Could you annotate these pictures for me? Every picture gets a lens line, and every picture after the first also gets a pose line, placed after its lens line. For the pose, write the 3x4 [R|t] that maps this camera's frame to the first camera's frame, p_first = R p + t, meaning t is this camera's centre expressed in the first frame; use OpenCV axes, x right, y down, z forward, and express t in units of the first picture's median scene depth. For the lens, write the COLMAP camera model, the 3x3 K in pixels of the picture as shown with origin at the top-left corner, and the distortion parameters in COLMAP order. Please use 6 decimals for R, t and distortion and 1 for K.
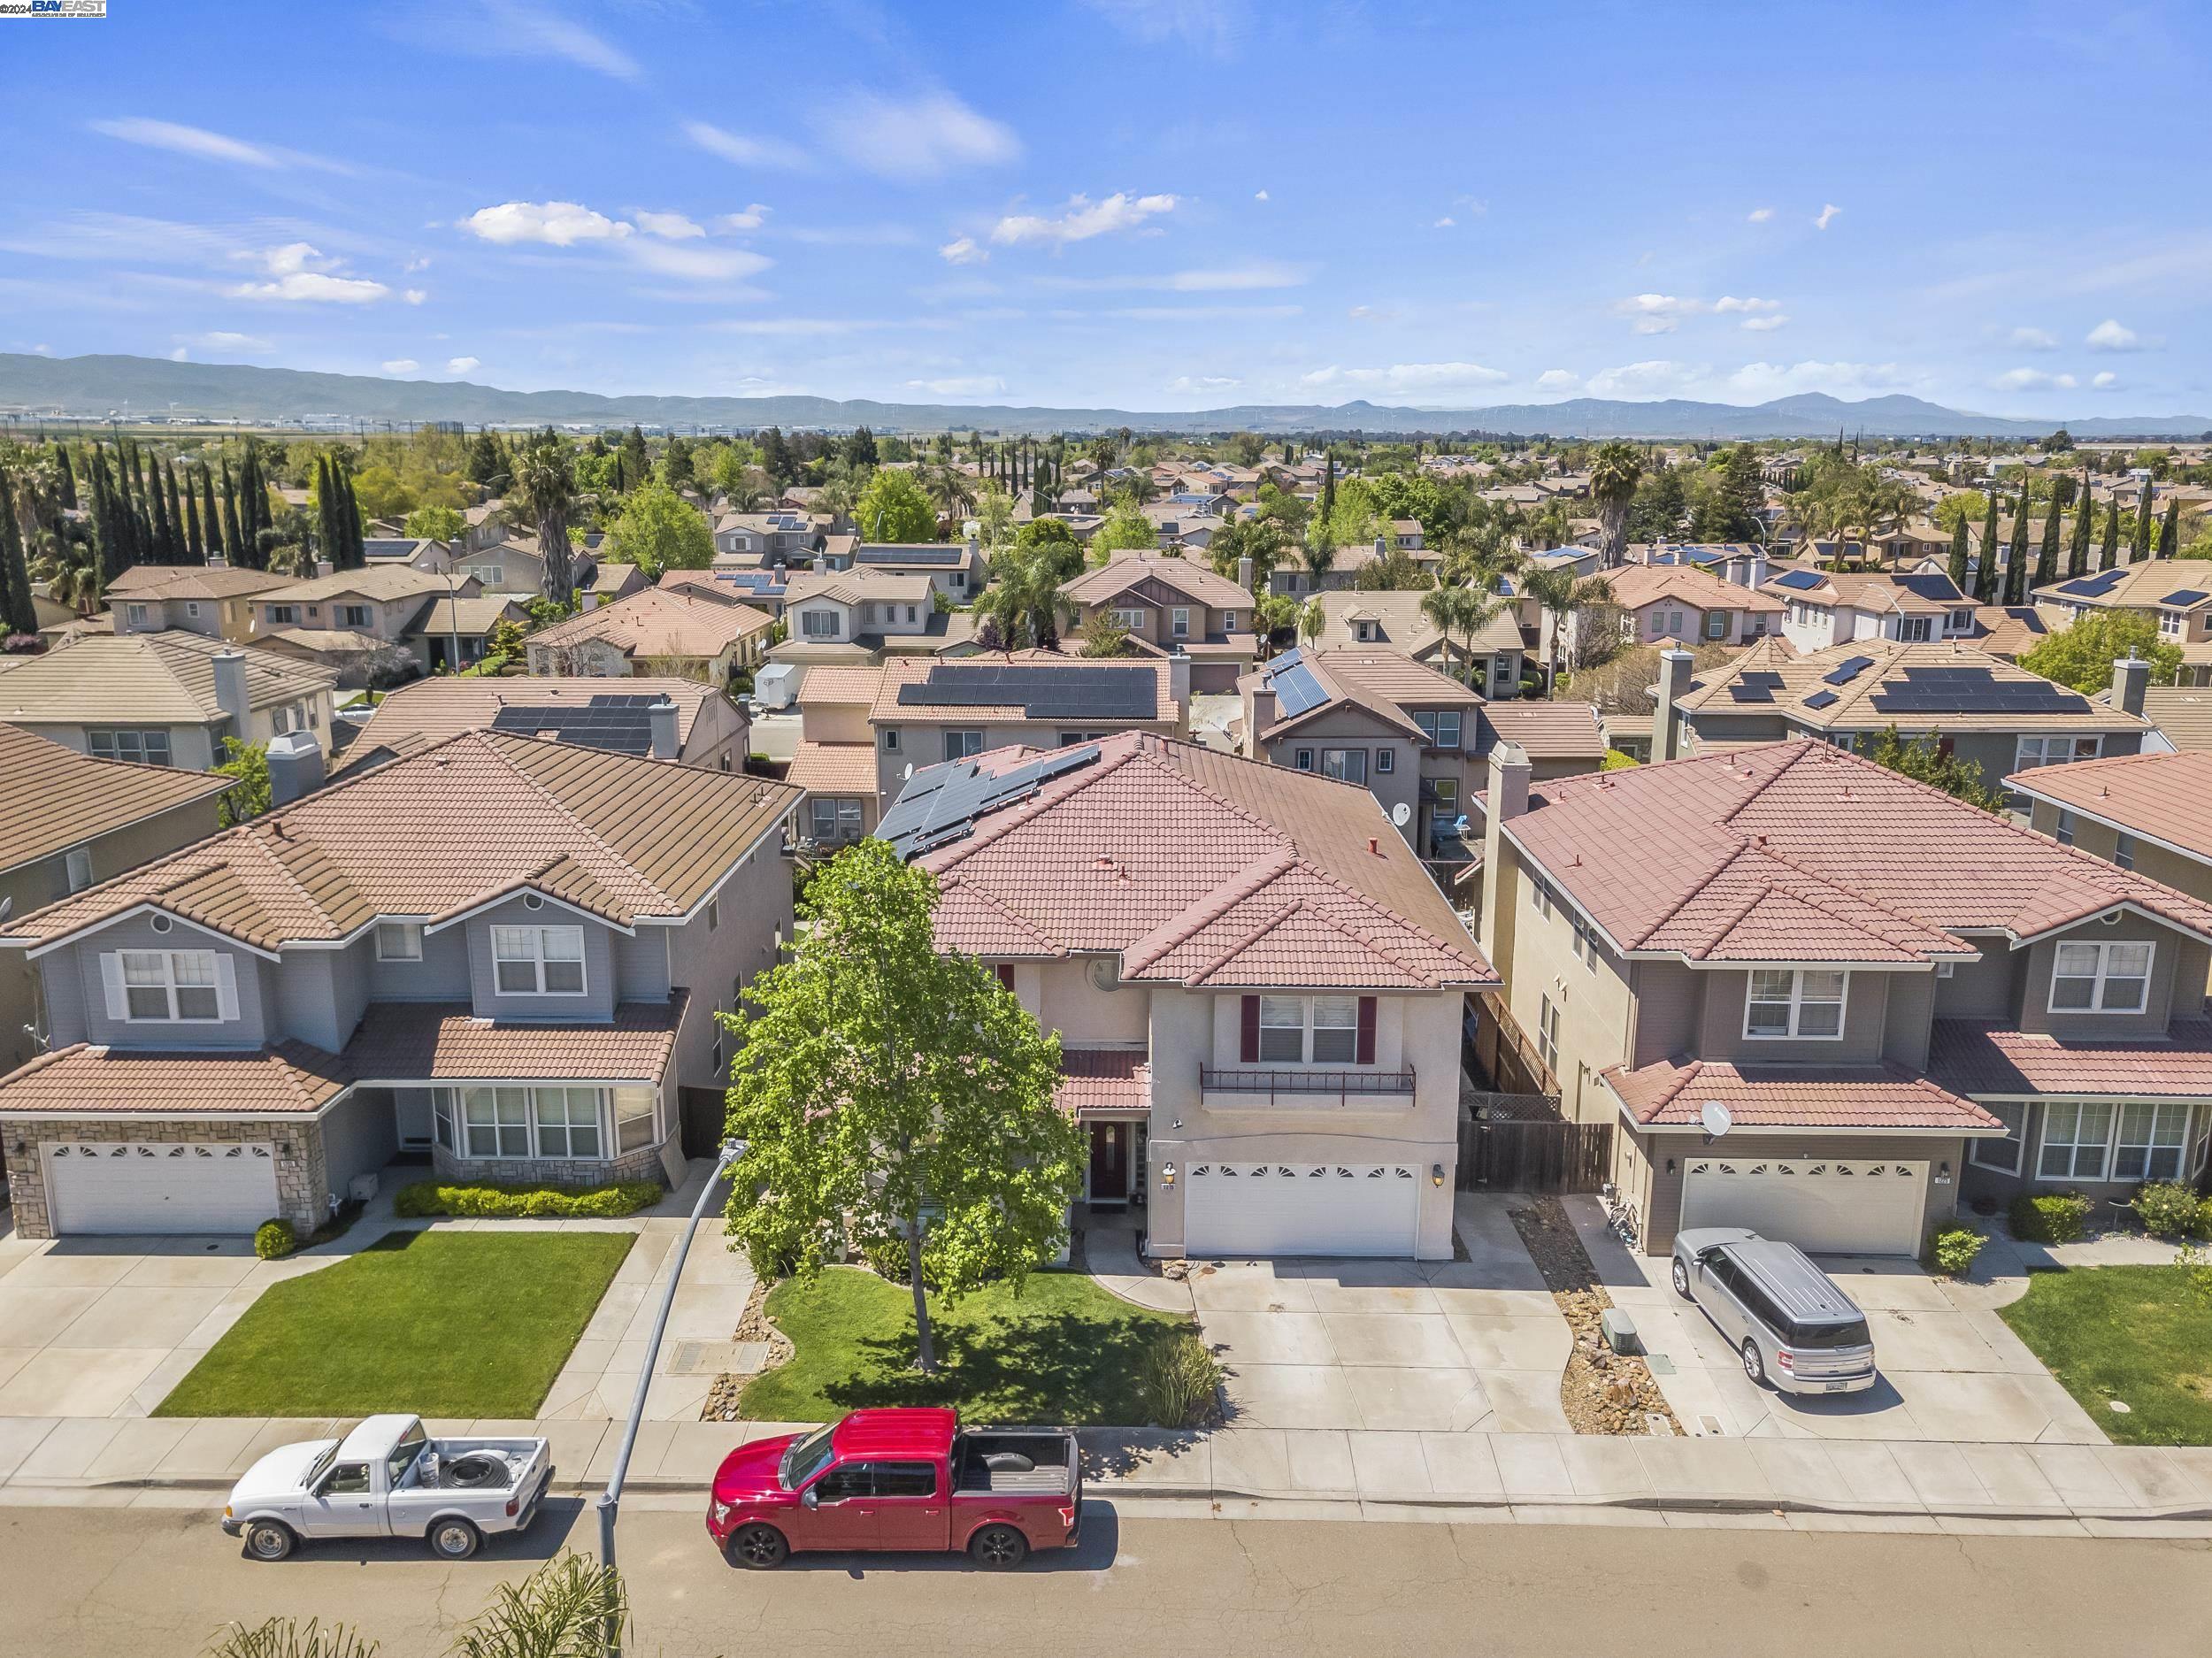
lens RADIAL K [[1670.8, 0, 1094.0], [0, 1670.8, 832.6], [0, 0, 1]] dist [0.018951, 0.020344]
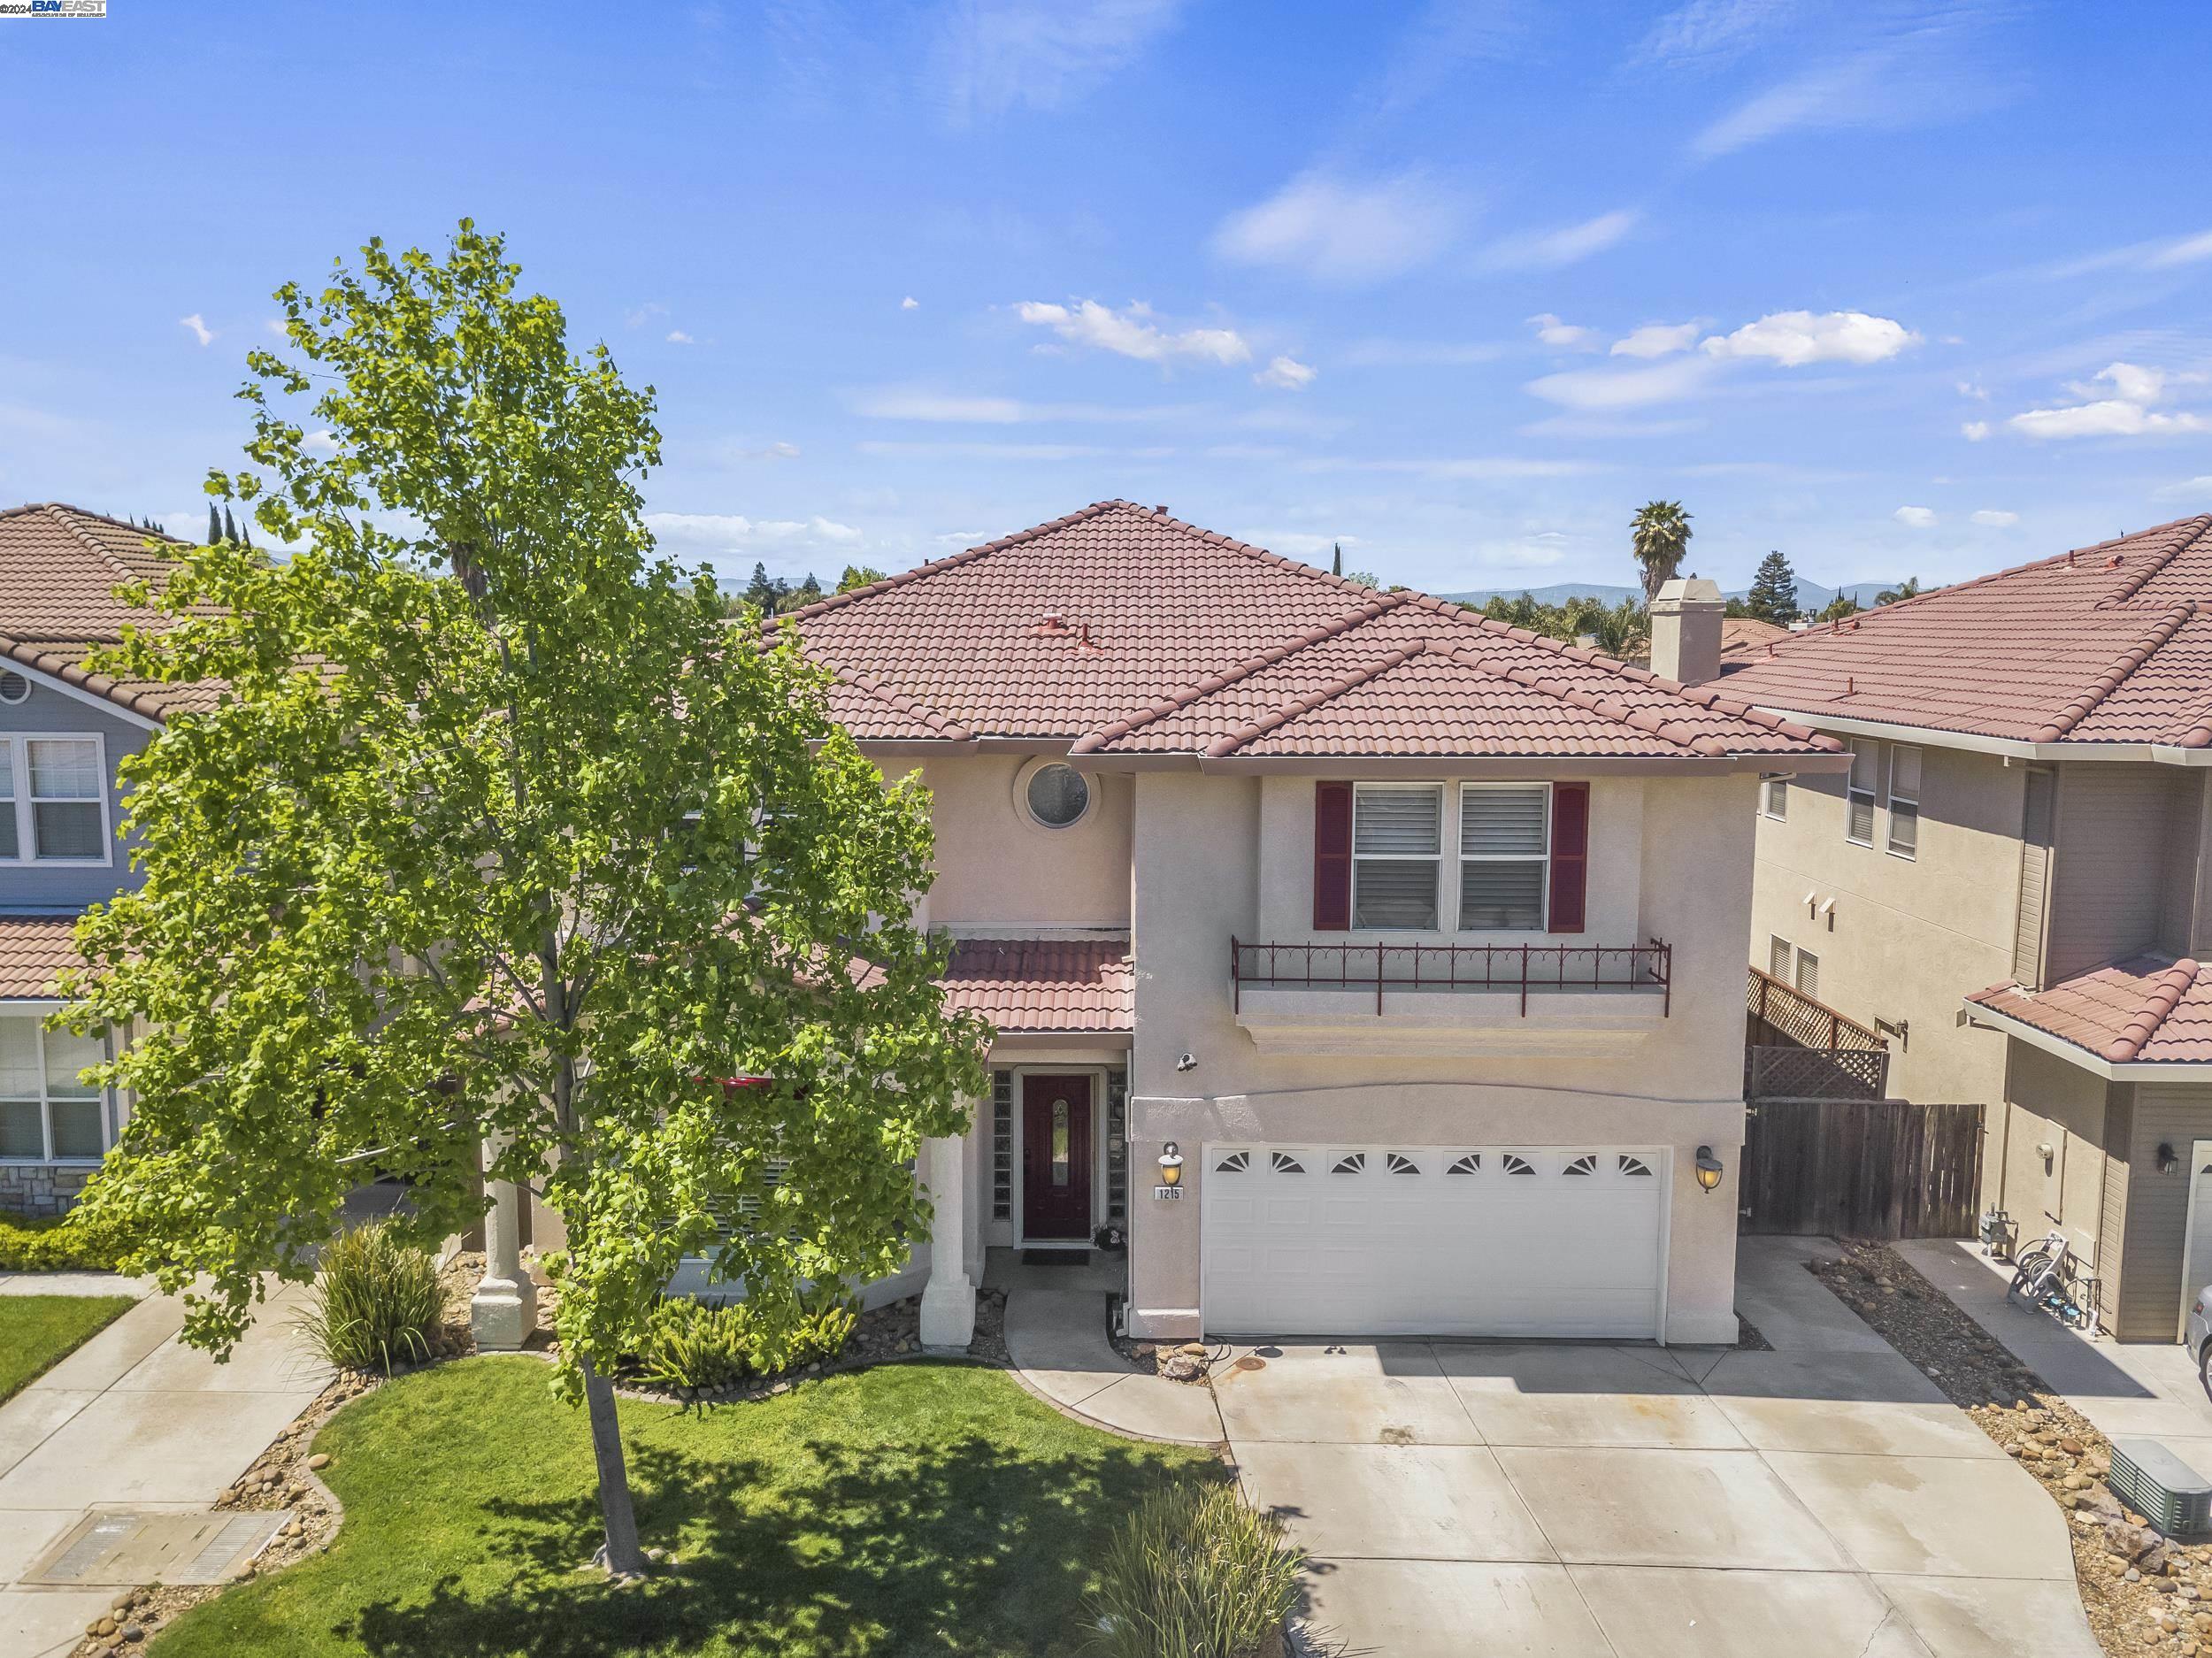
lens RADIAL K [[1670.8, 0, 1096.8], [0, 1670.8, 840.7], [0, 0, 1]] dist [0.018951, 0.020344]
pose [[0.999973, 0.004520, 0.005814, 0.019613], [-0.003907, 0.994832, -0.101459, 0.159480], [-0.006242, 0.101434, 0.994823, 0.493903]]
